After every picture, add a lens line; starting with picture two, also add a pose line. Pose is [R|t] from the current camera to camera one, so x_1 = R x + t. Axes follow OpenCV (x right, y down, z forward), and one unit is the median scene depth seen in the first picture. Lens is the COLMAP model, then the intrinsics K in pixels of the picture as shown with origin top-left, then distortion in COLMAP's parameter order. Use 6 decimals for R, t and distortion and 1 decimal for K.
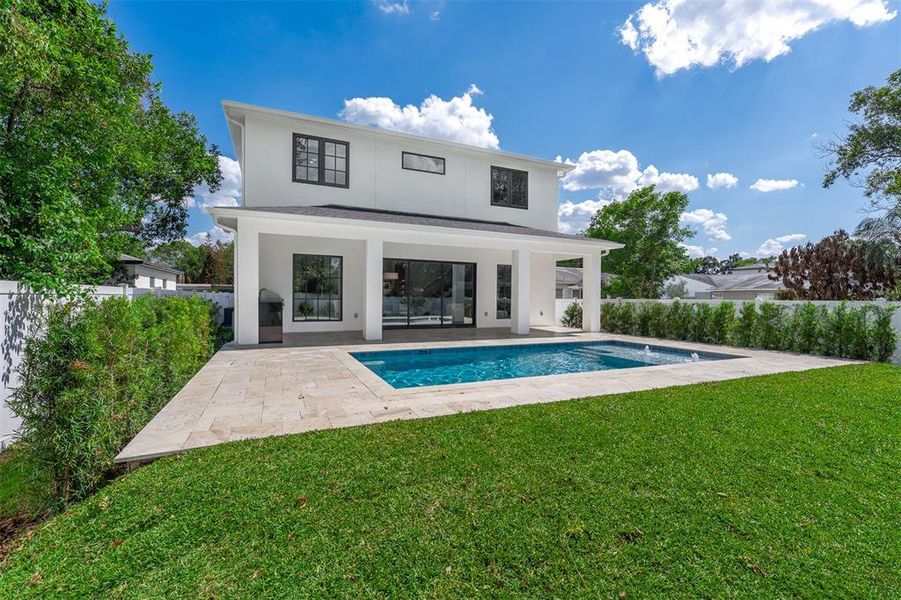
lens RADIAL K [[367.0, 0, 449.8], [0, 367.0, 304.0], [0, 0, 1]] dist [-0.002165, 0.000475]
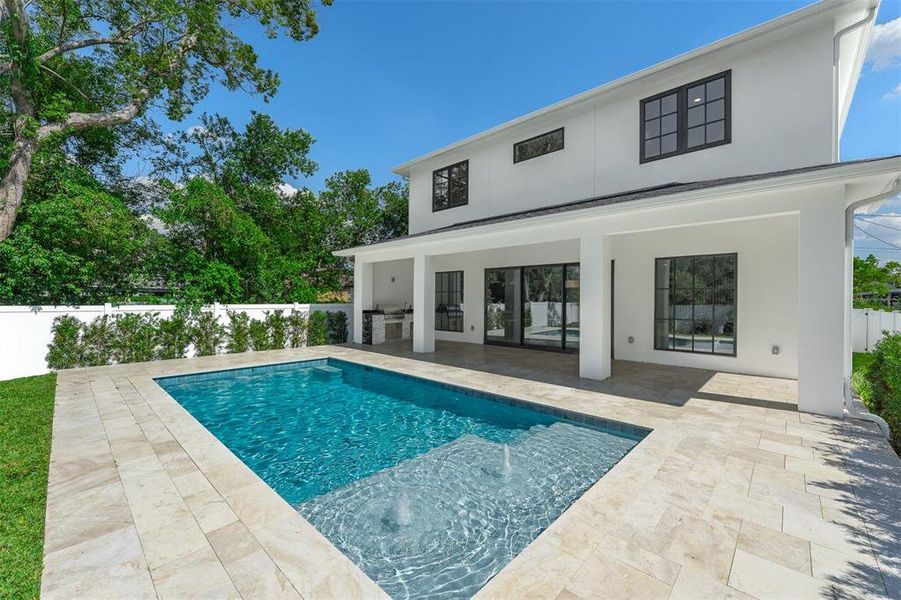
lens RADIAL K [[367.0, 0, 457.1], [0, 367.0, 296.0], [0, 0, 1]] dist [-0.002165, 0.000475]
pose [[0.376156, -0.006260, -0.926535, 0.133707], [-0.021070, 0.999661, -0.015308, -0.038392], [0.926317, 0.025281, 0.375897, 0.365656]]
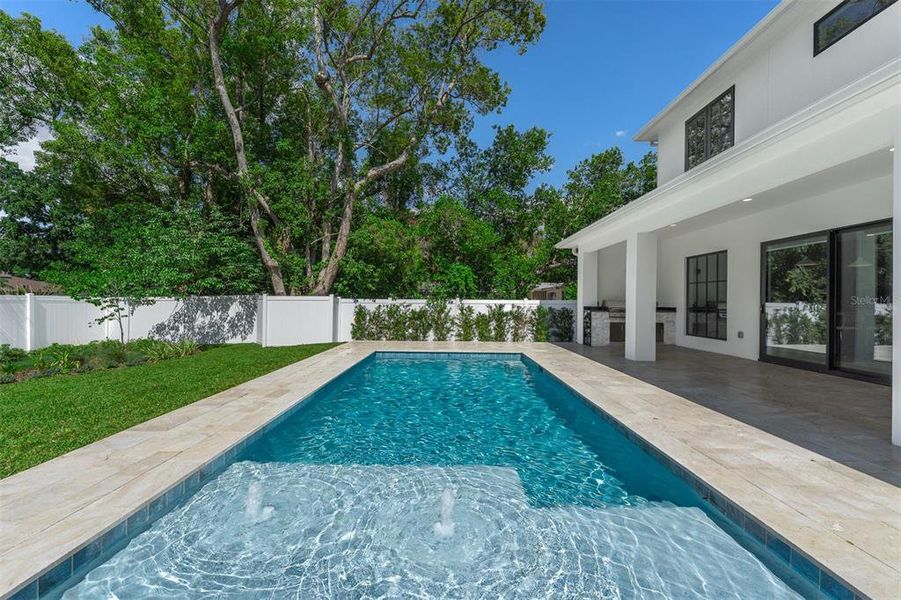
lens RADIAL K [[367.0, 0, 448.2], [0, 367.0, 297.7], [0, 0, 1]] dist [-0.002165, 0.000475]
pose [[-0.433359, -0.011057, -0.901154, 0.044625], [-0.021490, 0.999767, -0.001932, -0.021093], [0.900965, 0.018528, -0.433496, 0.600200]]
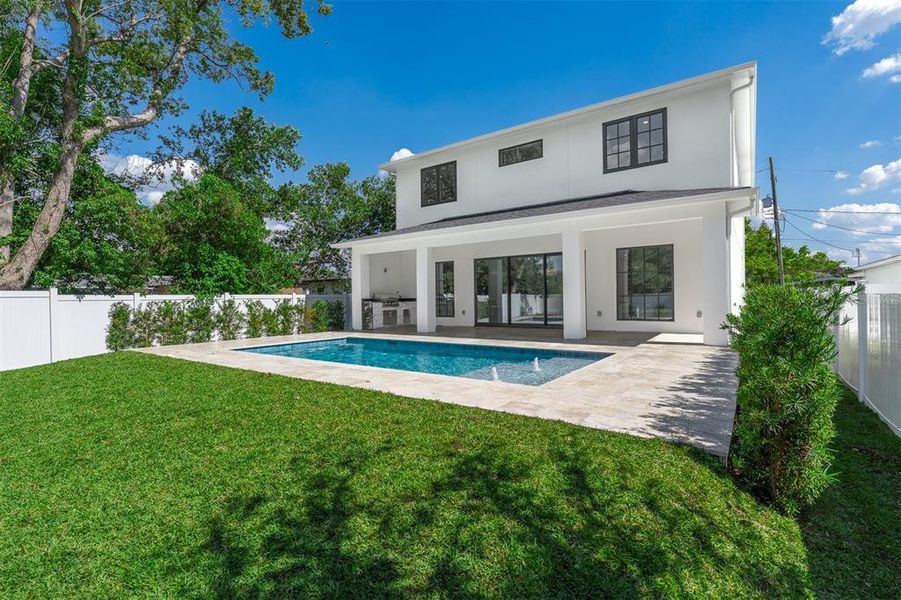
lens RADIAL K [[419.7, 0, 464.2], [0, 419.7, 293.0], [0, 0, 1]] dist [-0.007630, -0.000208]
pose [[0.504655, -0.017758, -0.863138, 0.325547], [0.000079, 0.999789, -0.020524, 0.000237], [0.863321, 0.010290, 0.504551, 0.136430]]
